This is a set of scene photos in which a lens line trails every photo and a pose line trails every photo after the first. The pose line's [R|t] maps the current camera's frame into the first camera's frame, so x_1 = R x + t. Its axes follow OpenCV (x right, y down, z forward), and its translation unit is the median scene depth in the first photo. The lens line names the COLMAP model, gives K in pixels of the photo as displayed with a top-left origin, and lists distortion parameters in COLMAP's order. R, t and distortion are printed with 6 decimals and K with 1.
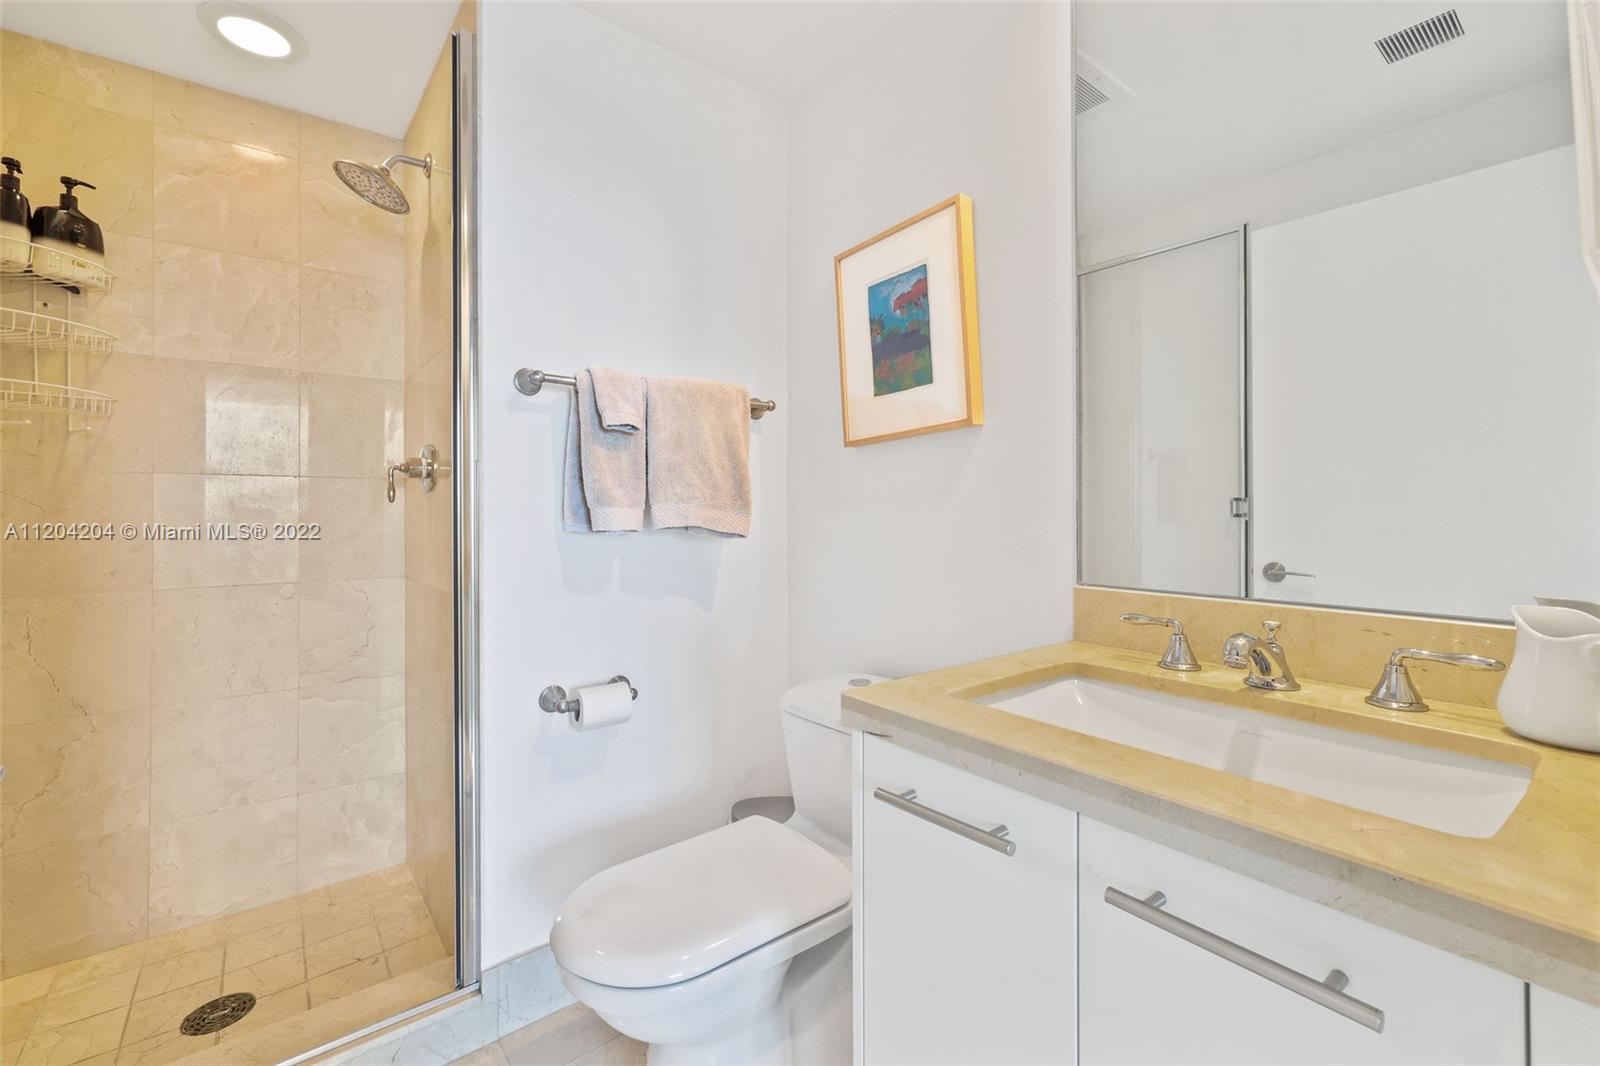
lens RADIAL K [[691.9, 0, 805.0], [0, 691.9, 507.9], [0, 0, 1]] dist [-0.000679, 0.008153]
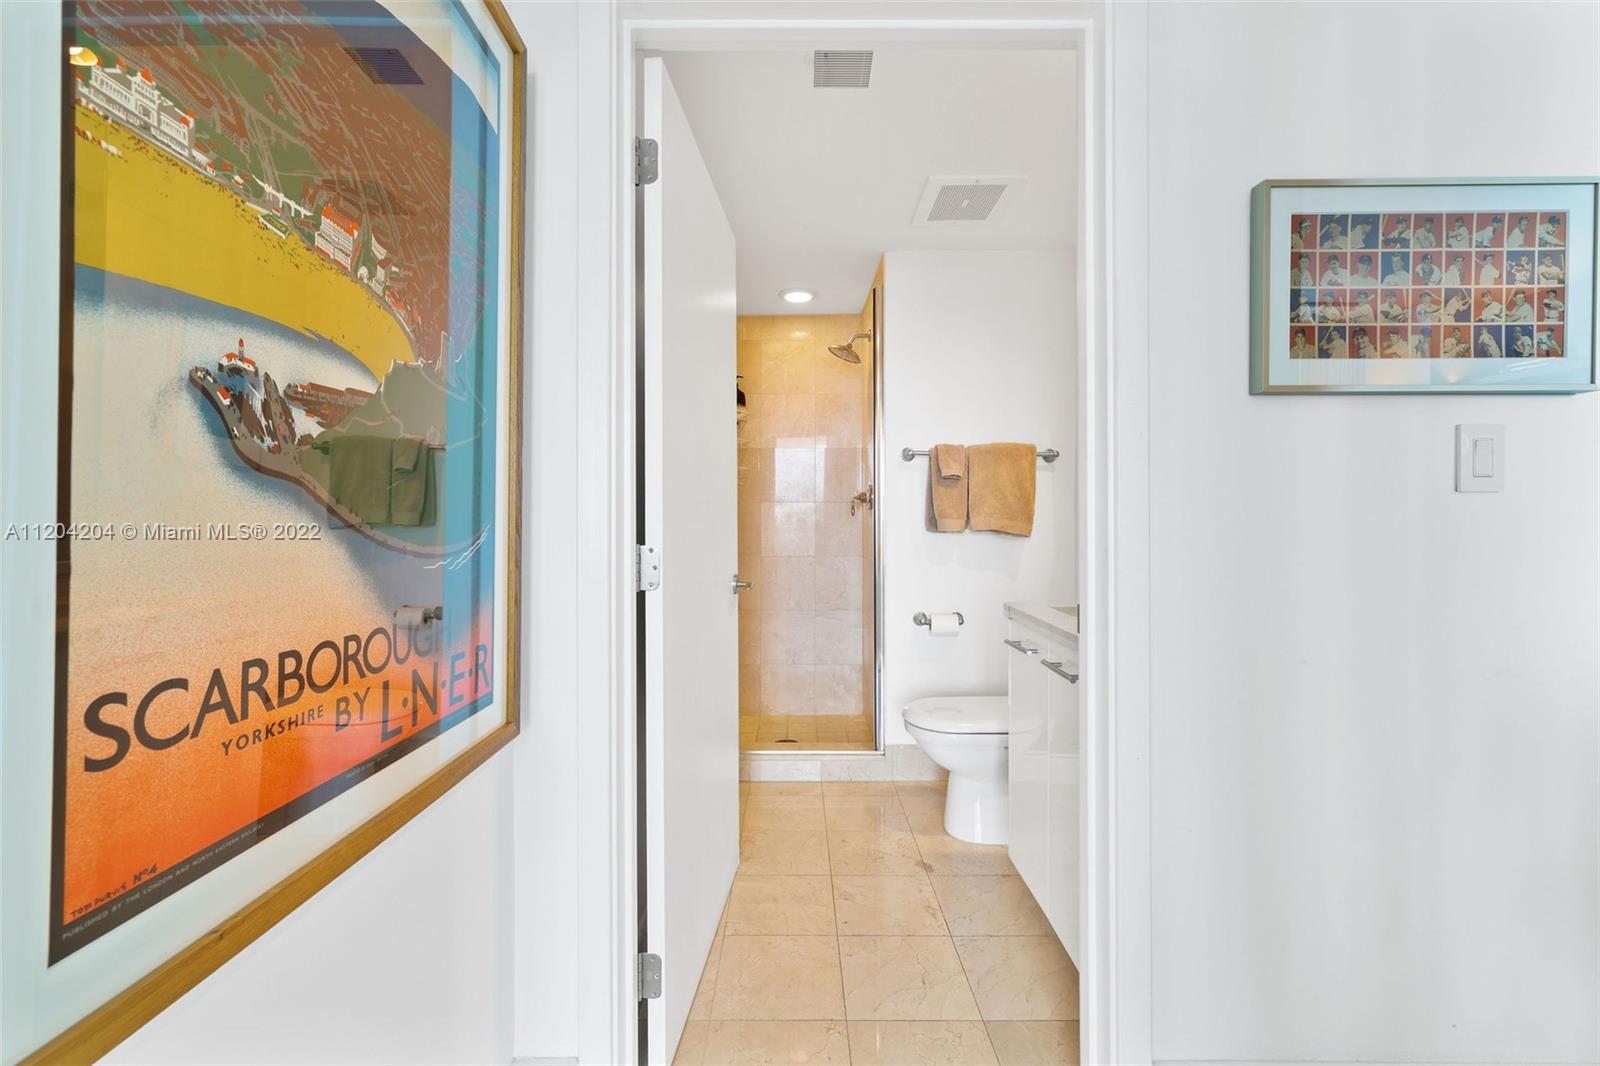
lens RADIAL K [[686.4, 0, 789.6], [0, 686.4, 525.2], [0, 0, 1]] dist [-0.003444, 0.009192]
pose [[0.779926, 0.008267, -0.625817, 0.484070], [0.001052, 0.999894, 0.014520, -0.010337], [0.625871, -0.011983, 0.779835, -0.629043]]
